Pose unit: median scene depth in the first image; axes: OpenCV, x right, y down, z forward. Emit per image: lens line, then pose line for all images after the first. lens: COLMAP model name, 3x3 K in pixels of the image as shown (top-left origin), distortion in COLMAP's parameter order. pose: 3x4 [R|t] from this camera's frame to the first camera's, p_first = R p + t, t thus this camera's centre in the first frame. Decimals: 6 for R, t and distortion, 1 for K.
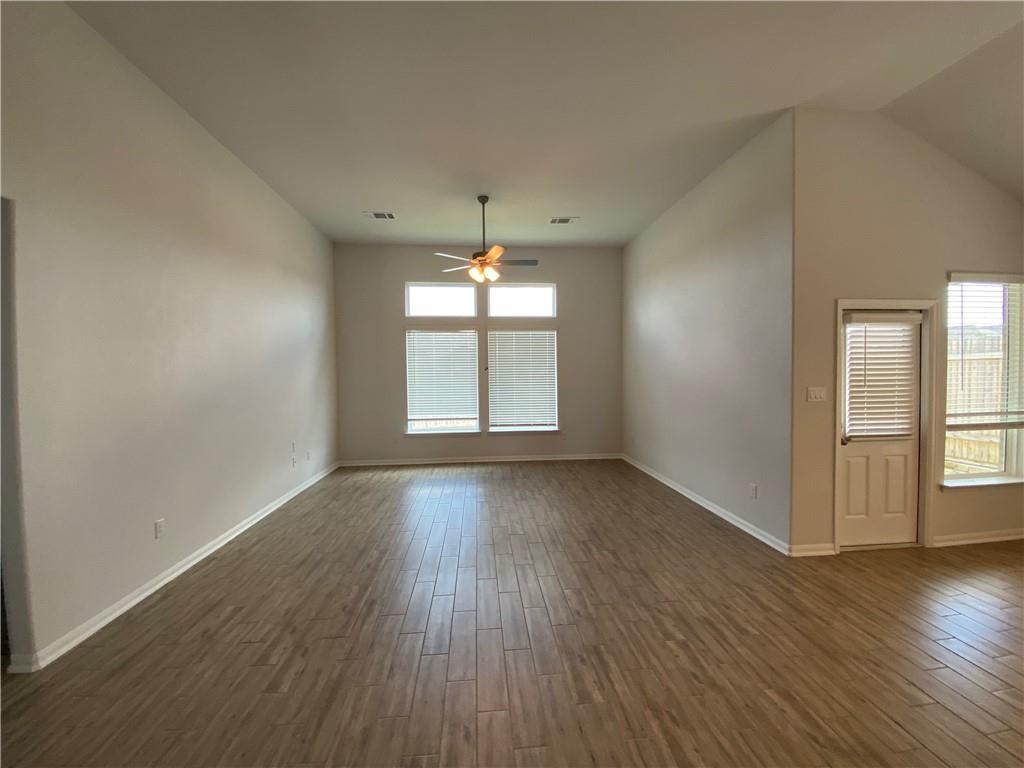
lens RADIAL K [[408.6, 0, 511.0], [0, 408.6, 383.6], [0, 0, 1]] dist [0.016414, -0.000308]
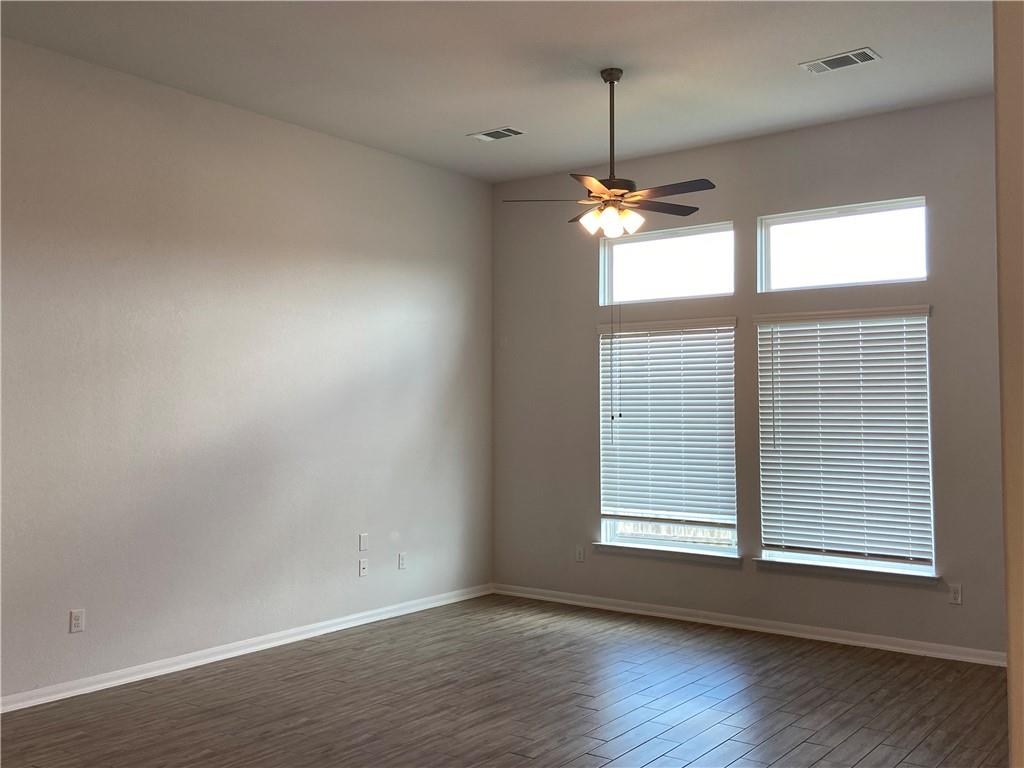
lens RADIAL K [[989.0, 0, 508.9], [0, 989.0, 366.3], [0, 0, 1]] dist [0.064268, 0.000000]
pose [[0.739558, -0.021460, -0.672750, 0.480300], [-0.023177, 0.998087, -0.057317, -0.019947], [0.672693, 0.057982, 0.737646, 0.039913]]
